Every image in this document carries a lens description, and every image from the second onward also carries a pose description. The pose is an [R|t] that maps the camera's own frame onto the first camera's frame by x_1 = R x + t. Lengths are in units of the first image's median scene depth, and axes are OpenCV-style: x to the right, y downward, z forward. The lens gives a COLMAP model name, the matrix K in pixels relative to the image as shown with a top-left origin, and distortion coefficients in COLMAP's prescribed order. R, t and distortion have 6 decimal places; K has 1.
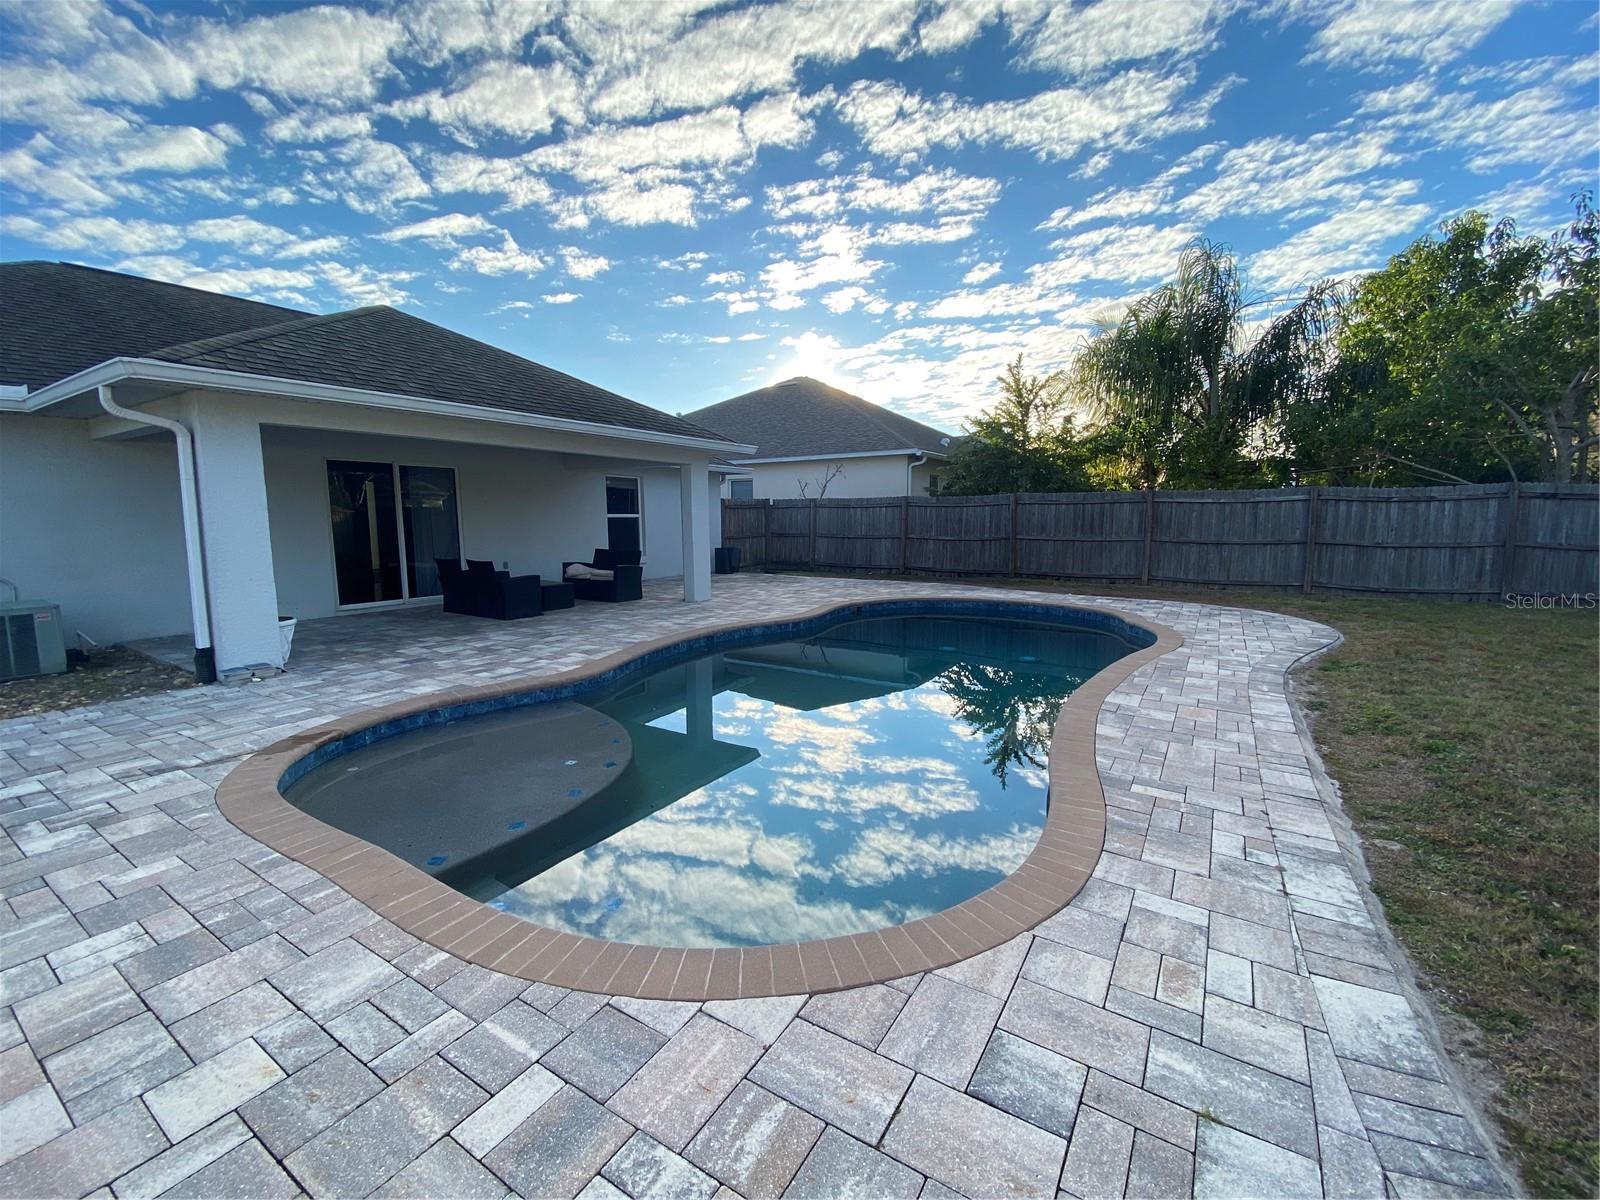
lens RADIAL K [[661.1, 0, 801.9], [0, 661.1, 593.1], [0, 0, 1]] dist [-0.000261, -0.000057]
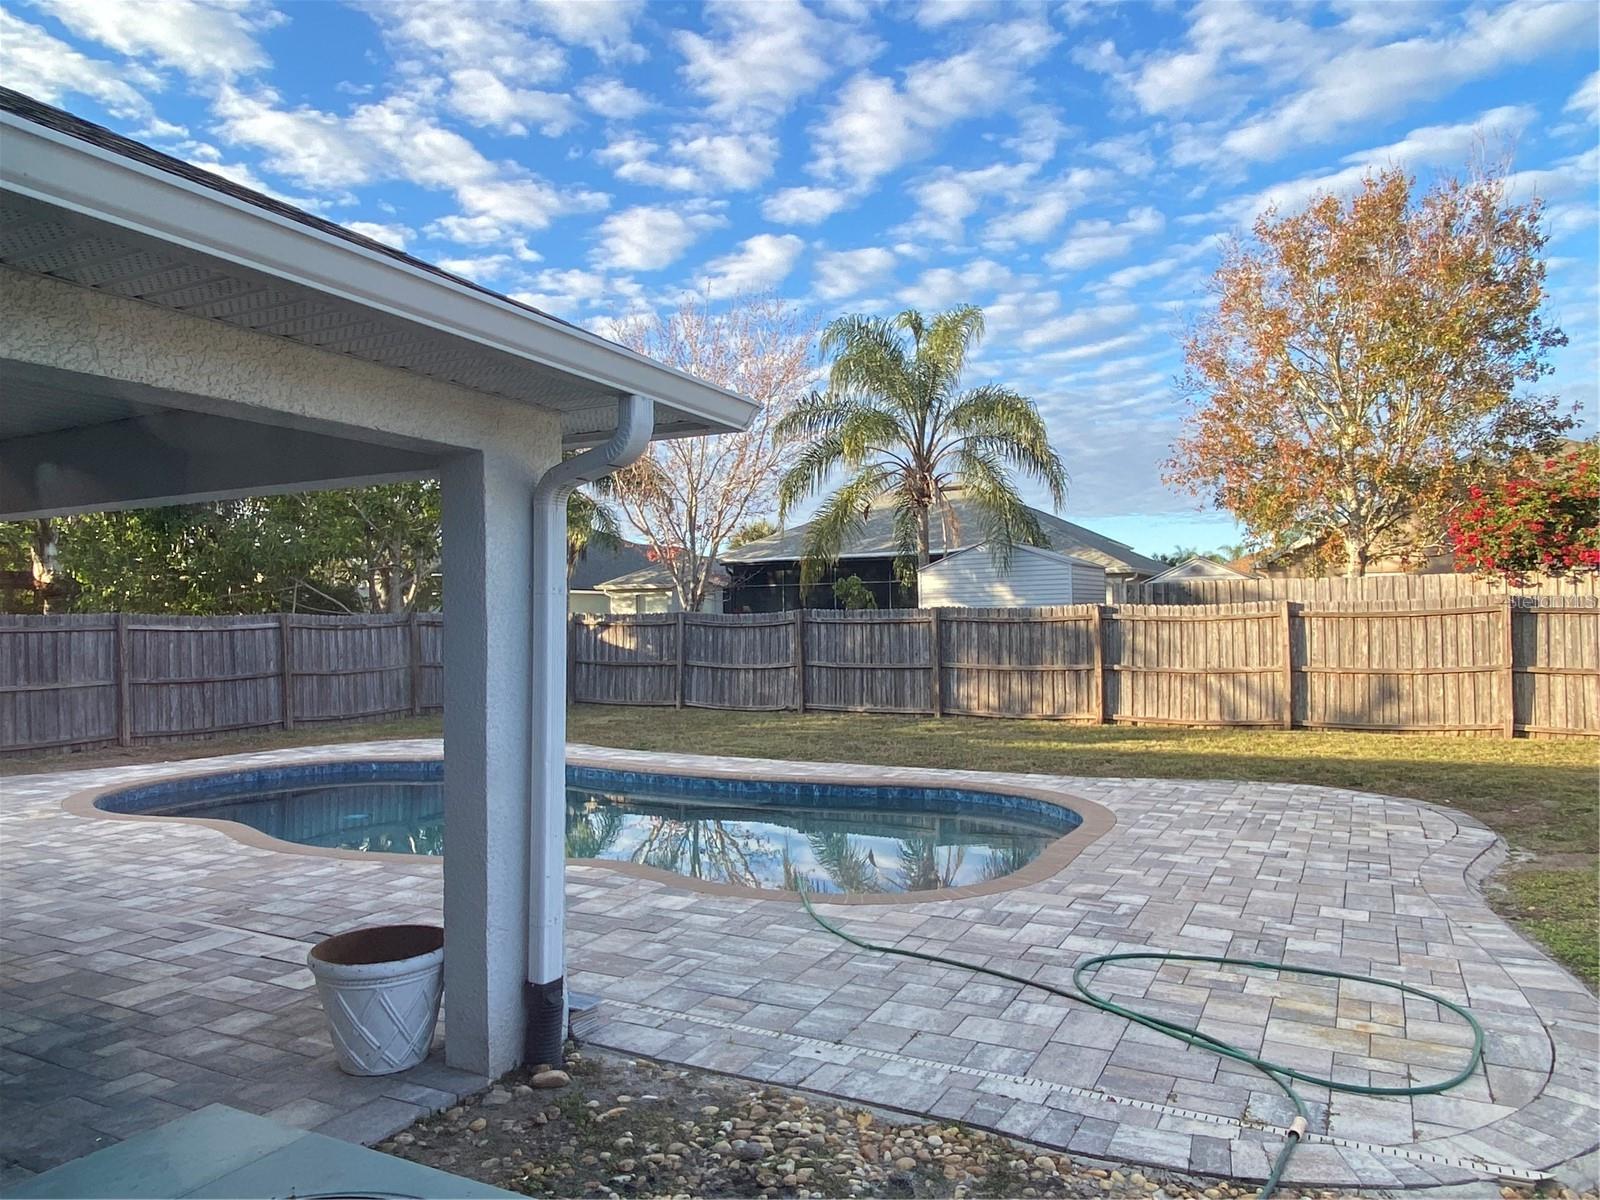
lens RADIAL K [[1070.0, 0, 799.6], [0, 1070.0, 604.5], [0, 0, 1]] dist [0.000841, 0.000050]
pose [[-0.082662, 0.030347, 0.996116, -0.786309], [0.145862, 0.989141, -0.018030, -0.043382], [-0.985846, 0.143805, -0.086190, 0.444004]]
